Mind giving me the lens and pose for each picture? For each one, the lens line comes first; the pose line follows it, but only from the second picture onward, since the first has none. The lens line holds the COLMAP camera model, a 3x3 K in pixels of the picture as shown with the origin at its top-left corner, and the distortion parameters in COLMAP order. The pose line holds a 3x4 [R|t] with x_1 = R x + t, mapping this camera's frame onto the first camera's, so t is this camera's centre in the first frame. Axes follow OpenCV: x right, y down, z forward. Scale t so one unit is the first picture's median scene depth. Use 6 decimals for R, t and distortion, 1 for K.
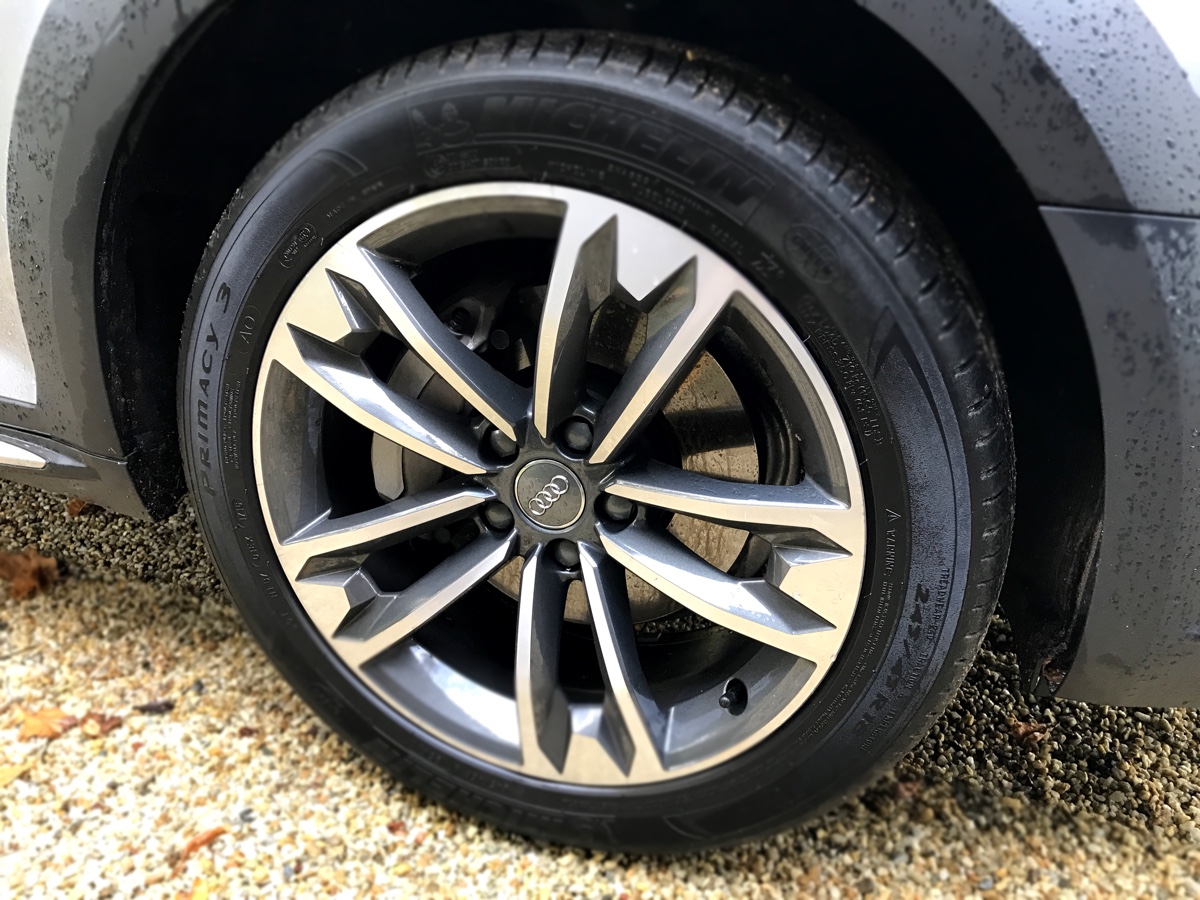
lens RADIAL K [[988.5, 0, 599.4], [0, 988.5, 449.6], [0, 0, 1]] dist [0.050805, -0.047752]
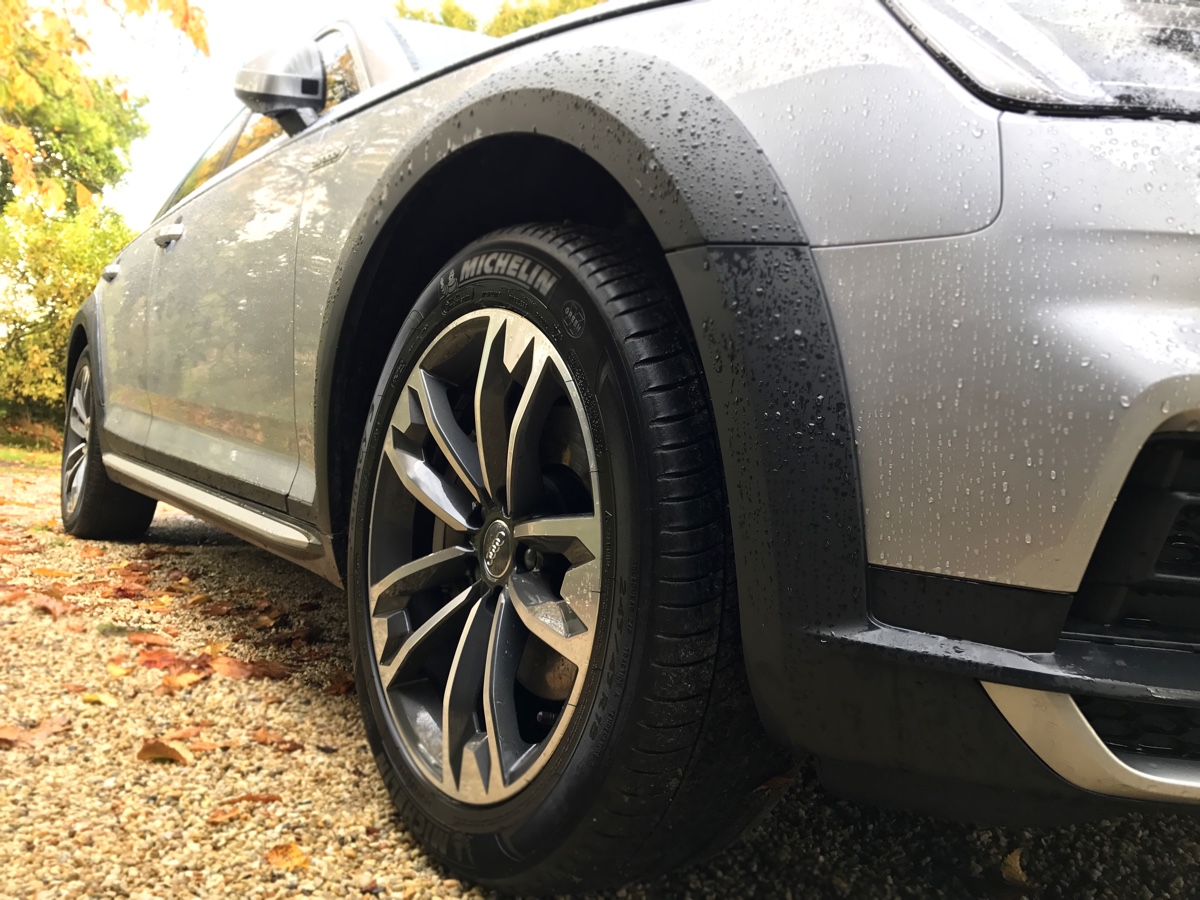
lens RADIAL K [[988.5, 0, 599.3], [0, 988.5, 449.3], [0, 0, 1]] dist [0.050805, -0.047752]
pose [[0.803997, 0.004198, -0.594618, 1.178151], [-0.258095, 0.903334, -0.342599, 0.479161], [0.535701, 0.428916, 0.727362, 0.097101]]
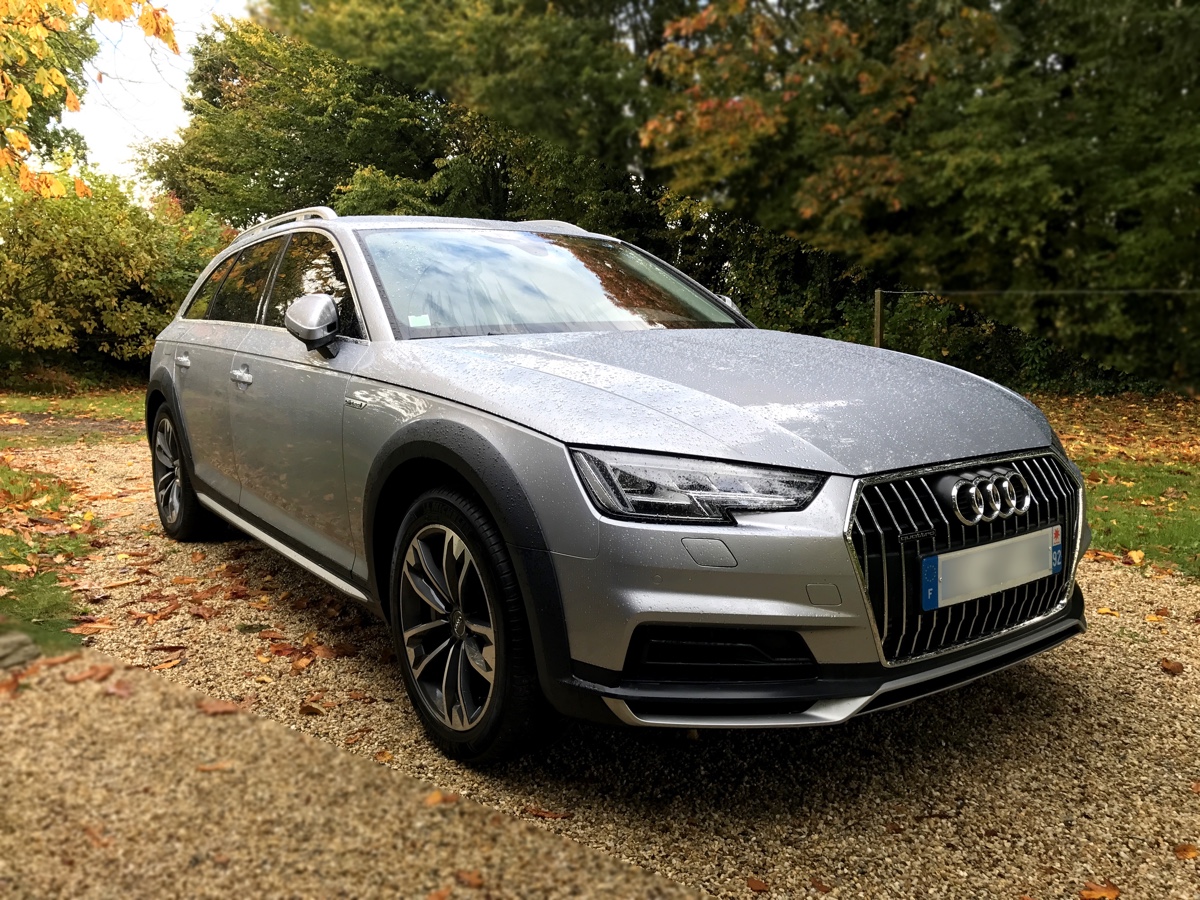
lens RADIAL K [[988.5, 0, 595.3], [0, 988.5, 446.1], [0, 0, 1]] dist [0.050805, -0.047752]
pose [[0.809674, 0.019937, -0.586542, 2.904535], [-0.181147, 0.959113, -0.217458, 0.153668], [0.558225, 0.282320, 0.780180, -1.813687]]
